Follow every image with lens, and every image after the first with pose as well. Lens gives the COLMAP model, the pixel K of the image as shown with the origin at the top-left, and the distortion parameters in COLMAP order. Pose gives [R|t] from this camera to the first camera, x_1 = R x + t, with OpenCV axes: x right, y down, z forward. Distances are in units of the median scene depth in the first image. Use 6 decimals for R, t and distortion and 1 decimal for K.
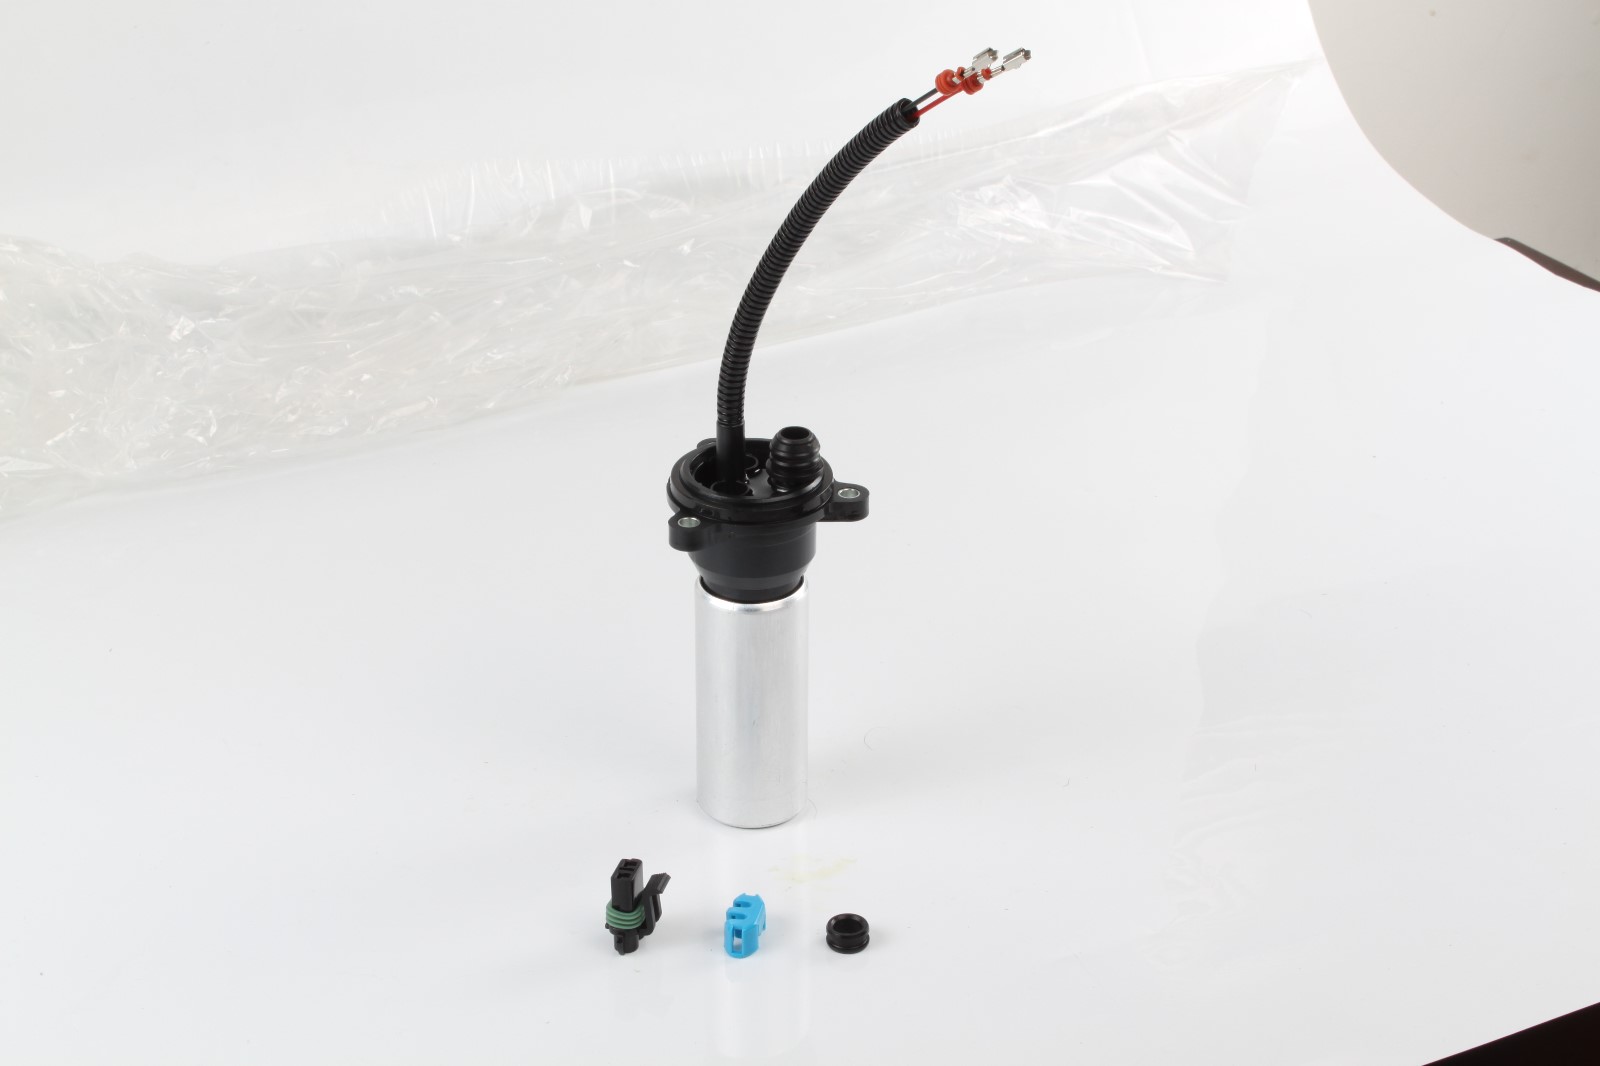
lens RADIAL K [[3133.8, 0, 800.0], [0, 3133.8, 533.0], [0, 0, 1]] dist [0.052813, 0.183278]
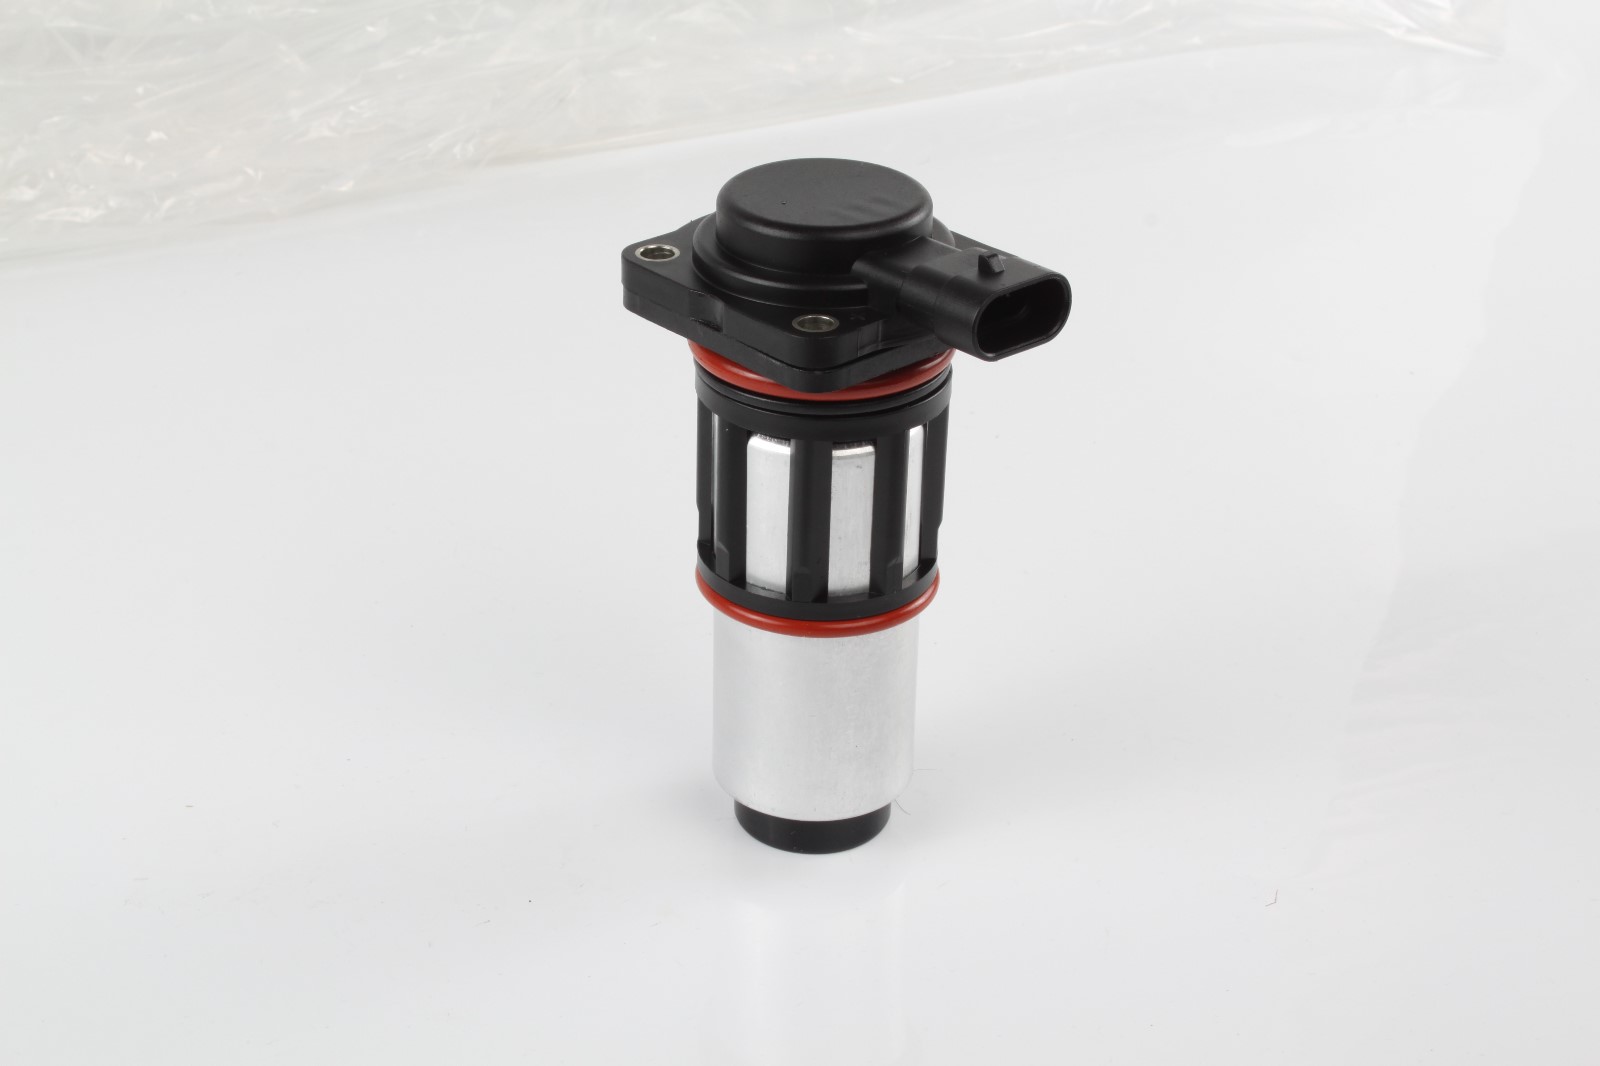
lens RADIAL K [[3133.8, 0, 800.0], [0, 3133.8, 533.0], [0, 0, 1]] dist [0.052813, 0.183278]
pose [[0.998582, 0.040410, -0.034659, 0.016560], [-0.039228, 0.998647, 0.034128, 0.003602], [0.035991, -0.032720, 0.998816, 0.350199]]
